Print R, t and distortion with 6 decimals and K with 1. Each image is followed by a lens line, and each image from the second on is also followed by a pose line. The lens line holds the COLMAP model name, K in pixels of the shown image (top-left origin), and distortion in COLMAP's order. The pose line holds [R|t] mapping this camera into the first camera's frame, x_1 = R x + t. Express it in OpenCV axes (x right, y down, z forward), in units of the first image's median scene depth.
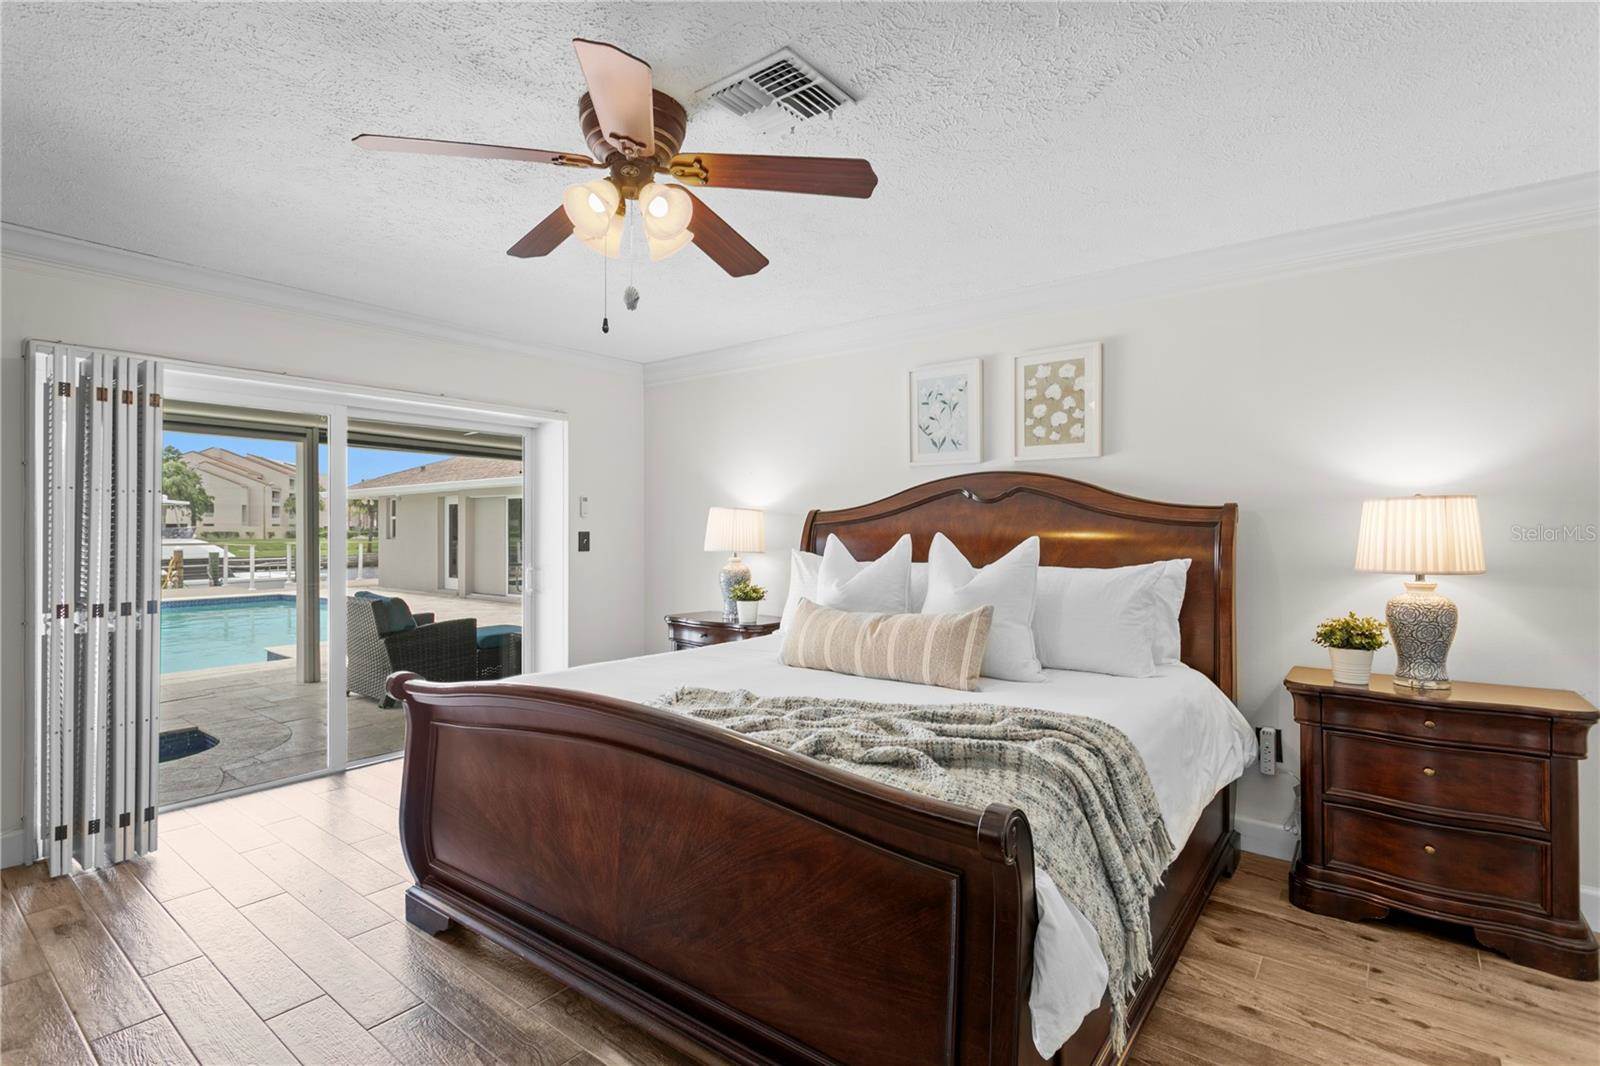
lens RADIAL K [[766.4, 0, 780.4], [0, 766.4, 527.9], [0, 0, 1]] dist [0.003414, 0.000353]
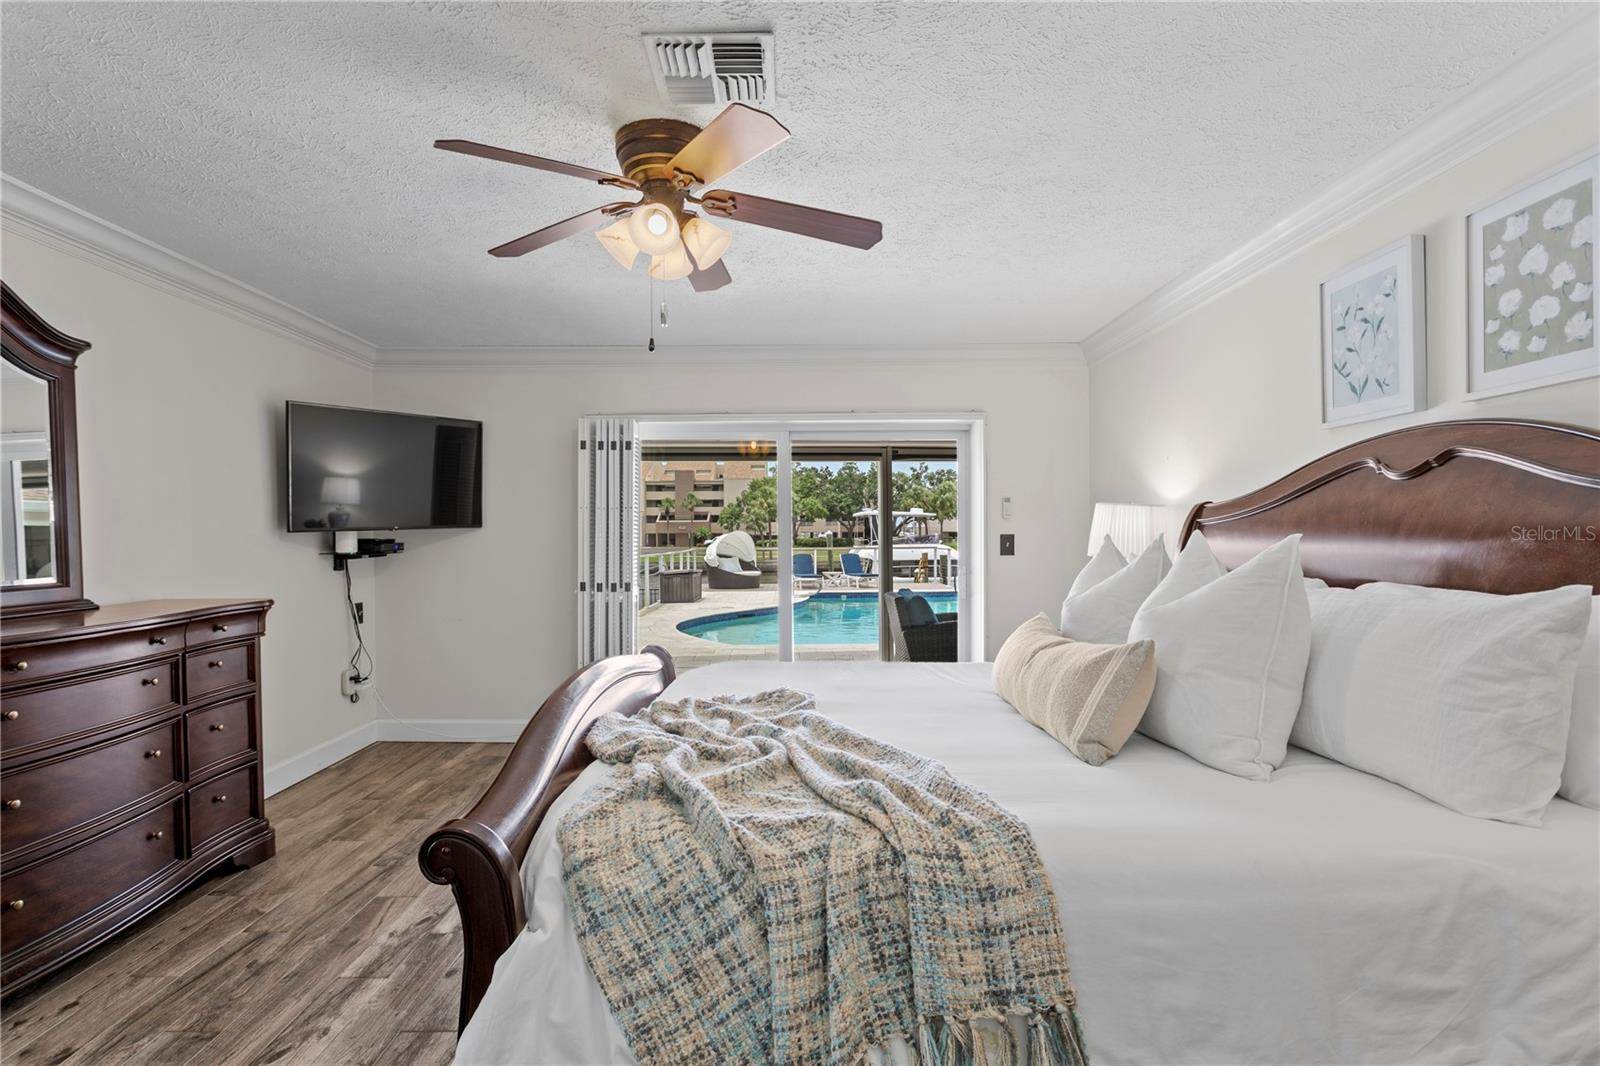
lens RADIAL K [[778.6, 0, 784.8], [0, 778.6, 538.9], [0, 0, 1]] dist [-0.010663, 0.005899]
pose [[0.625996, -0.003223, -0.779820, 0.413026], [0.008519, 0.999960, 0.002706, 0.007179], [0.779780, -0.008337, 0.625998, 0.242705]]
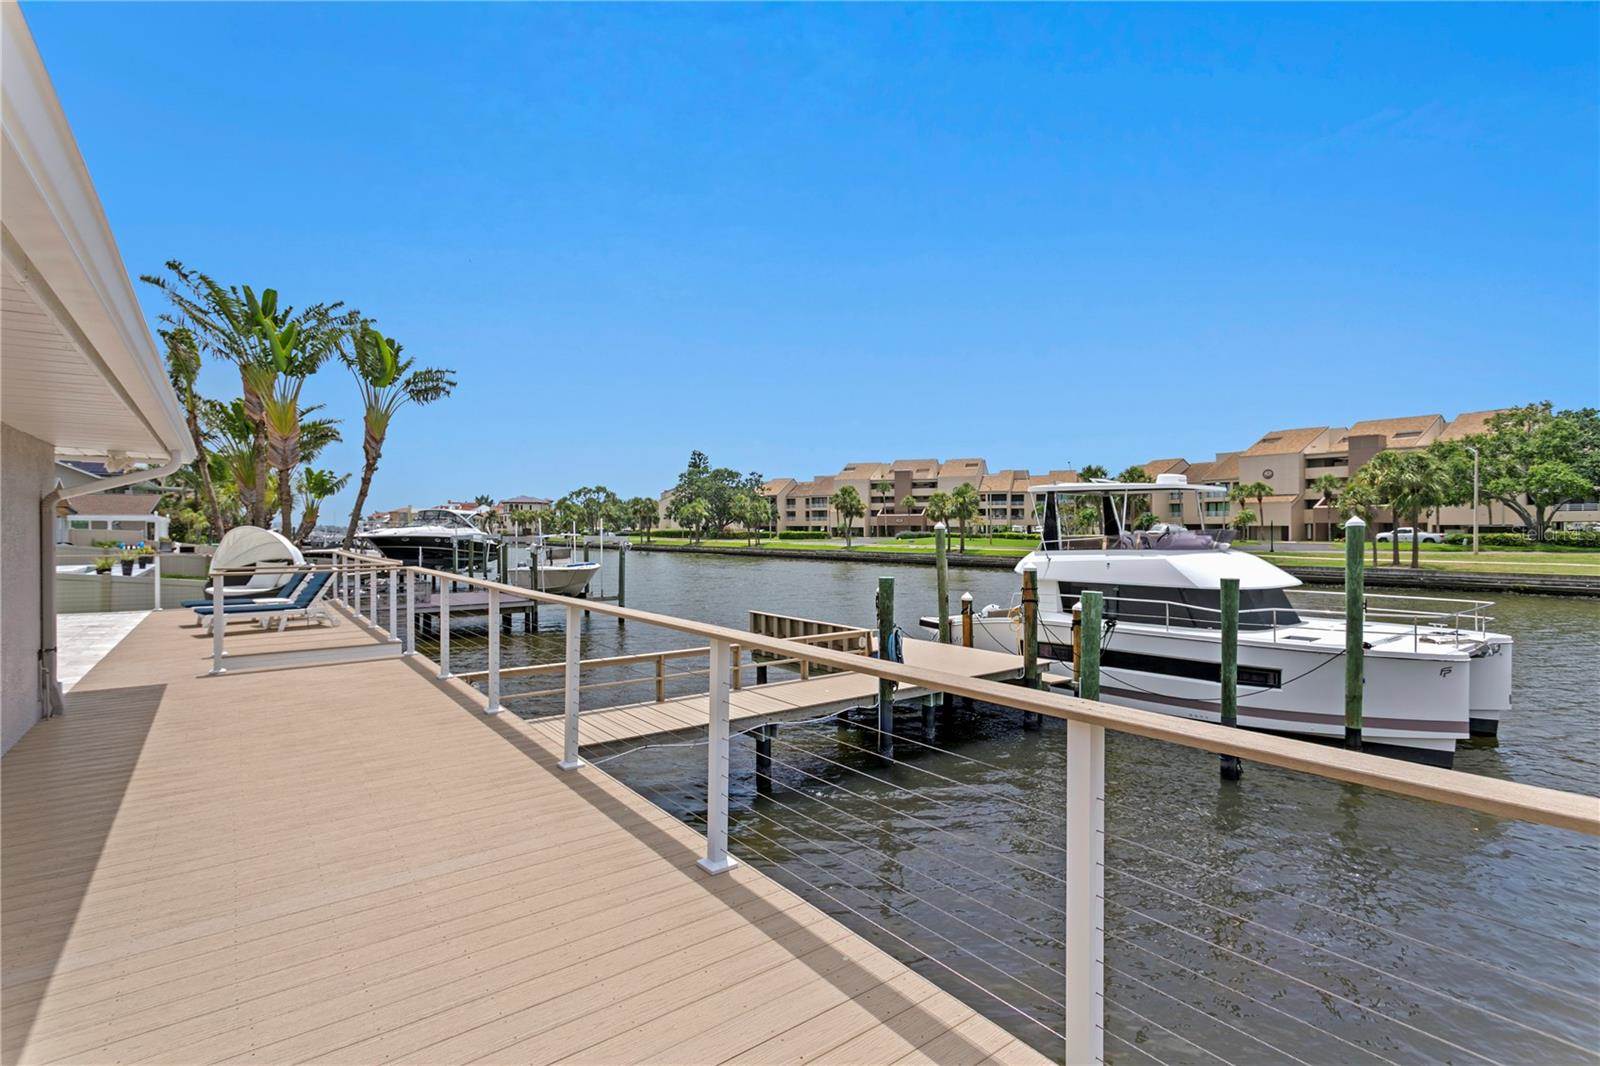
lens RADIAL K [[754.9, 0, 789.1], [0, 754.9, 528.7], [0, 0, 1]] dist [0.004244, 0.000318]
pose [[-0.251817, -0.001051, -0.967774, -1.380729], [0.002990, 0.999994, -0.001864, -0.011143], [0.967770, -0.003363, -0.251813, 6.996144]]
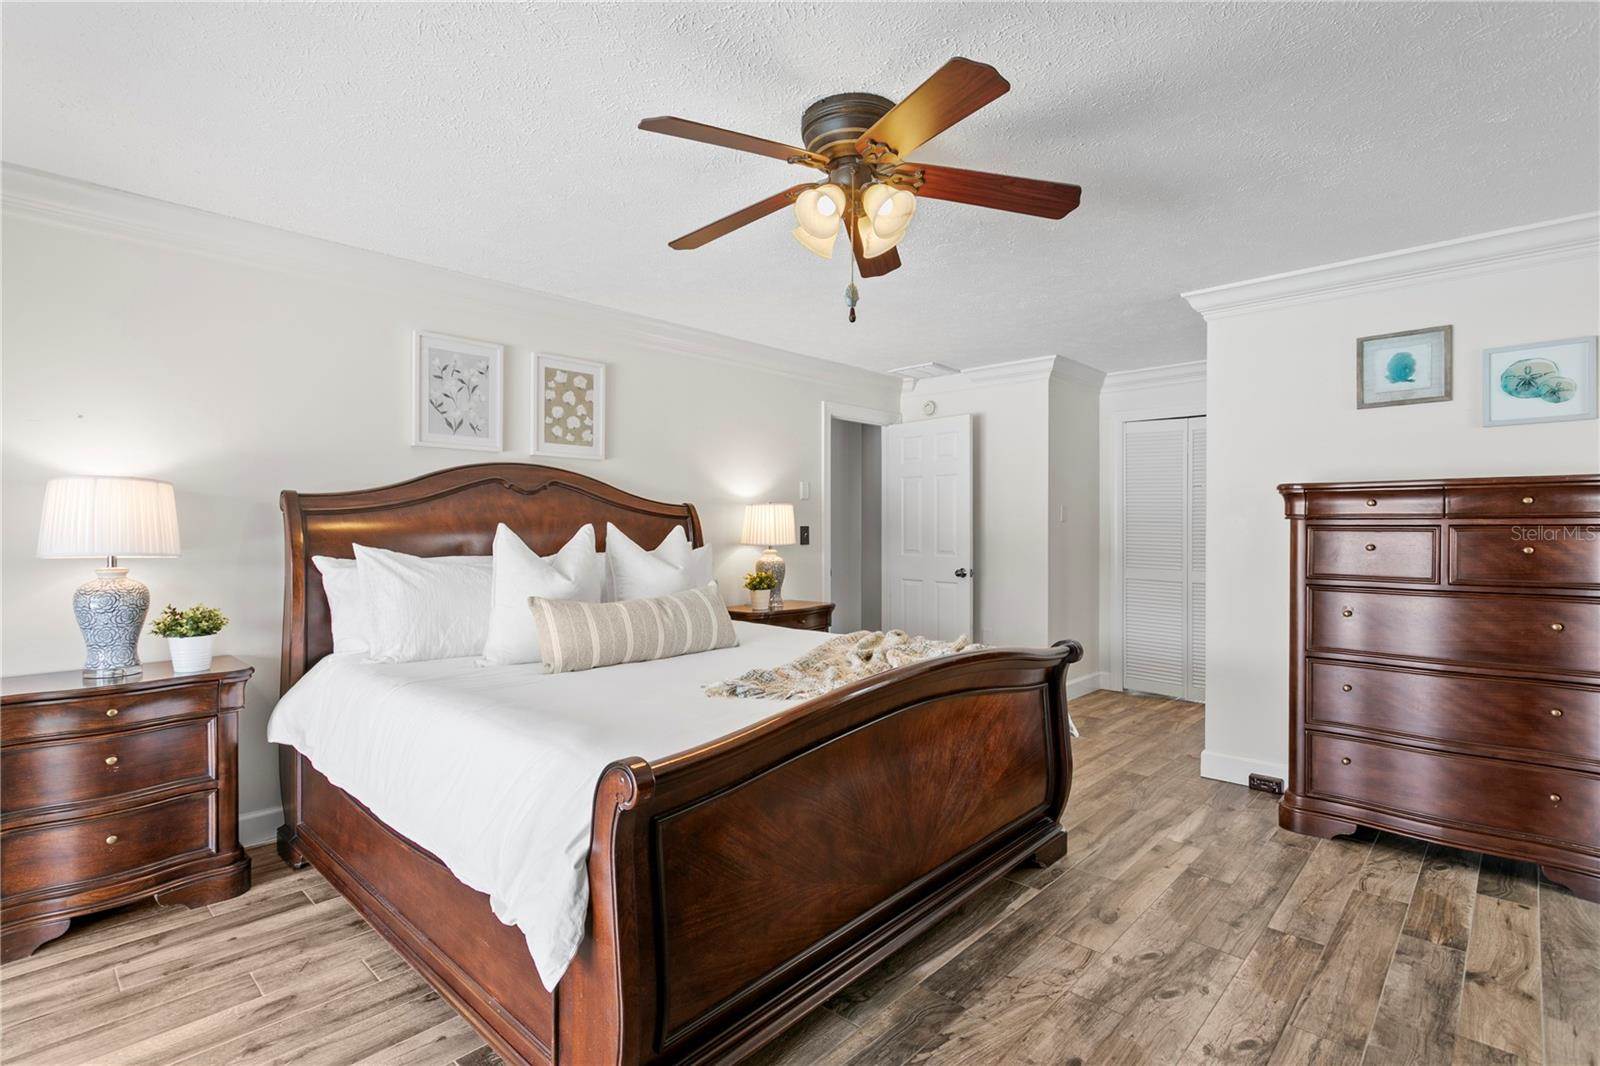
lens RADIAL K [[766.4, 0, 780.4], [0, 766.4, 527.9], [0, 0, 1]] dist [0.003414, 0.000353]
pose [[0.090890, -0.004229, 0.995852, -0.673599], [-0.003190, 0.999985, 0.004537, 0.006248], [-0.995856, -0.003589, 0.090876, 0.543541]]
